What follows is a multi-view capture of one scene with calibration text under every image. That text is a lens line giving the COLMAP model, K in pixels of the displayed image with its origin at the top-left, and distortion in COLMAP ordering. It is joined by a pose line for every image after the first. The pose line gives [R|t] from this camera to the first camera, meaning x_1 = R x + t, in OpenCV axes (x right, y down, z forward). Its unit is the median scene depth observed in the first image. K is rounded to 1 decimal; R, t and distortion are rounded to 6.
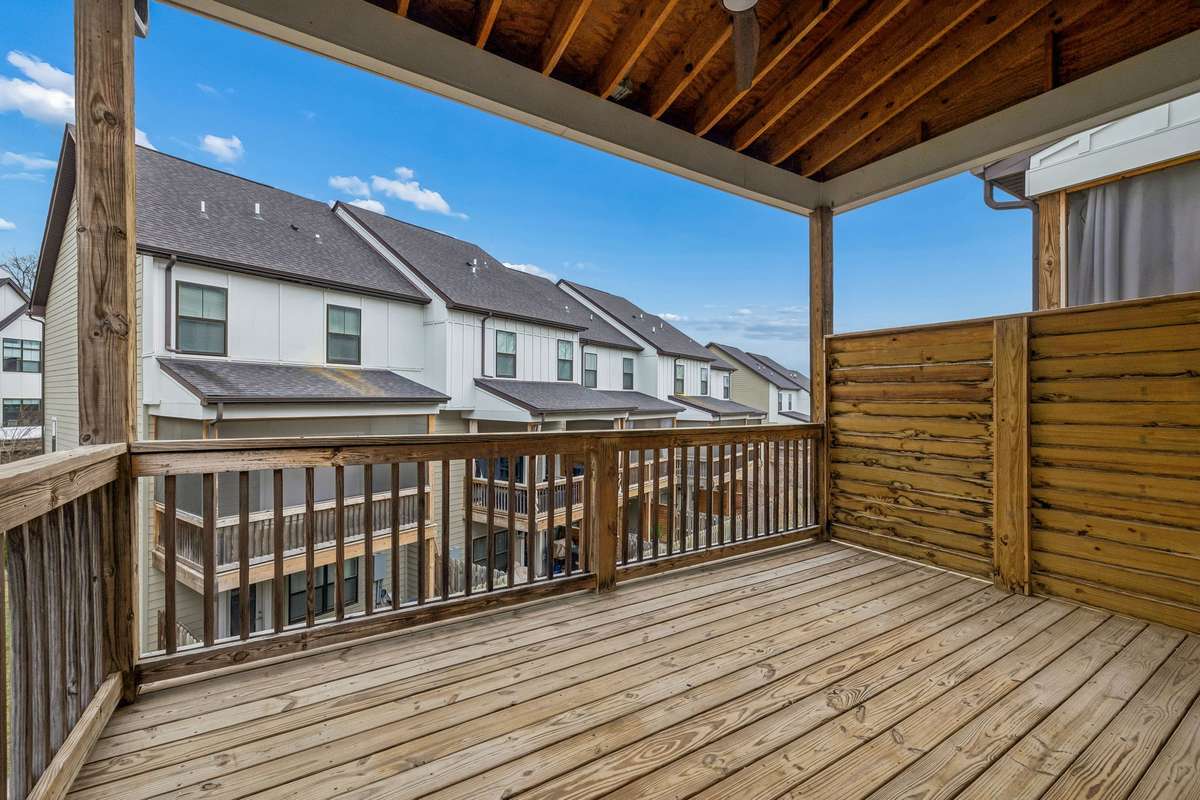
lens RADIAL K [[513.9, 0, 600.0], [0, 513.9, 400.0], [0, 0, 1]] dist [-0.000815, 0.000405]
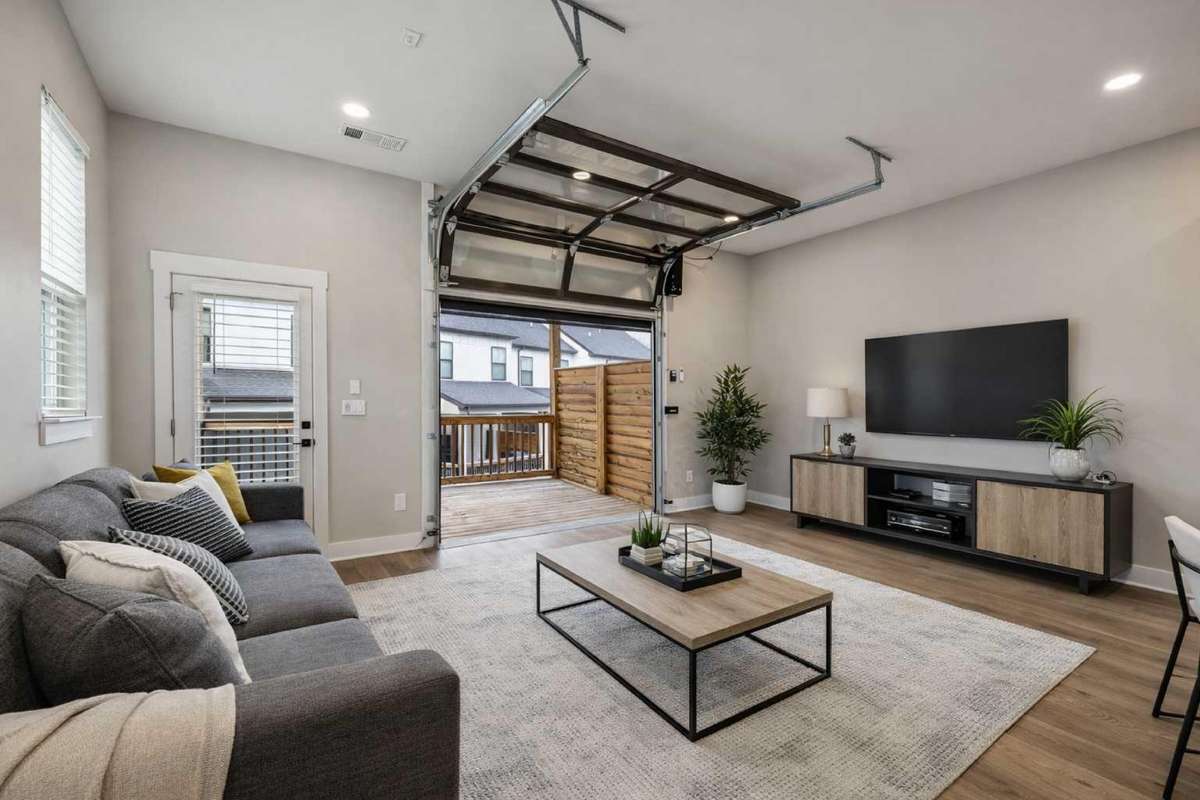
lens RADIAL K [[513.9, 0, 600.0], [0, 513.9, 400.0], [0, 0, 1]] dist [-0.000815, 0.000405]
pose [[0.999620, 0.001162, 0.027523, 0.268274], [-0.001550, 0.999900, 0.014073, -0.017129], [-0.027504, -0.014110, 0.999522, -0.417933]]
